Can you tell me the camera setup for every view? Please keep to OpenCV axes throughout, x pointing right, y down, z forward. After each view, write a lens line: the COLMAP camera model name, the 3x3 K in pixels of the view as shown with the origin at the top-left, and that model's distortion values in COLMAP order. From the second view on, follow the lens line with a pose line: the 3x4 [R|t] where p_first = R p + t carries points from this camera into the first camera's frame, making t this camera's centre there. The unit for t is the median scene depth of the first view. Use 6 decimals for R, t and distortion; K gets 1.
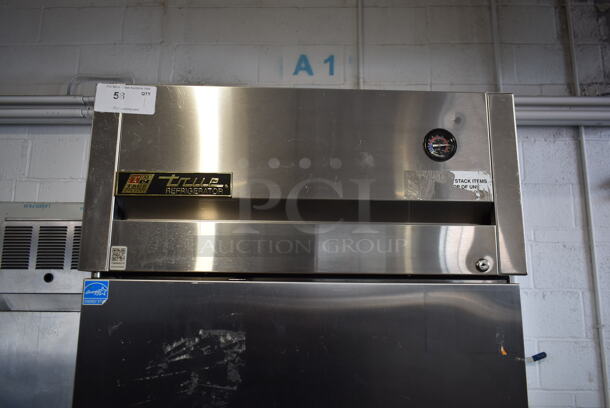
lens RADIAL K [[497.1, 0, 305.0], [0, 497.1, 204.0], [0, 0, 1]] dist [0.079851, -0.000035]
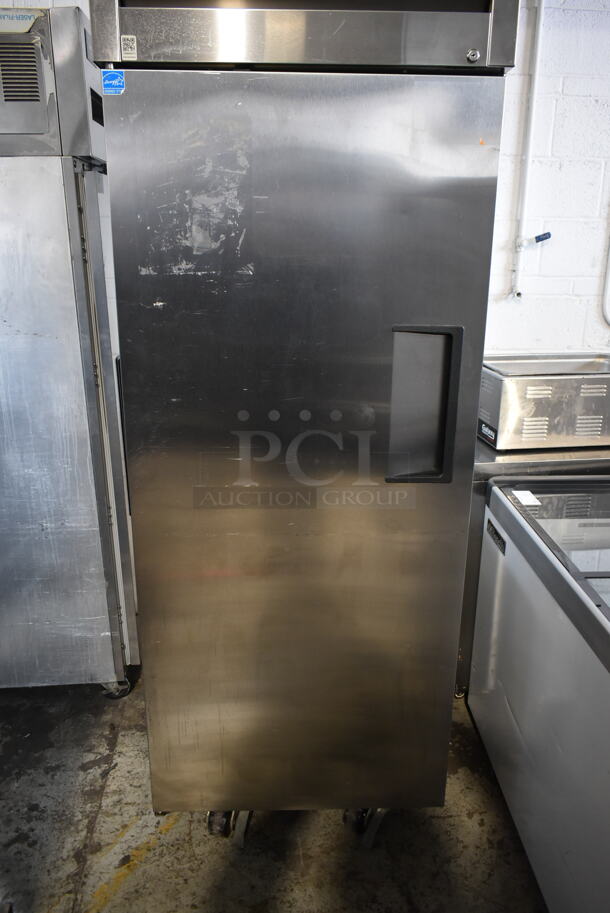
lens RADIAL K [[727.9, 0, 305.0], [0, 727.9, 456.5], [0, 0, 1]] dist [-0.015214, -0.002457]
pose [[0.997581, -0.031854, 0.061780, -0.120280], [-0.000676, 0.884321, 0.466878, 0.157840], [-0.069505, -0.465791, 0.882161, -0.794627]]
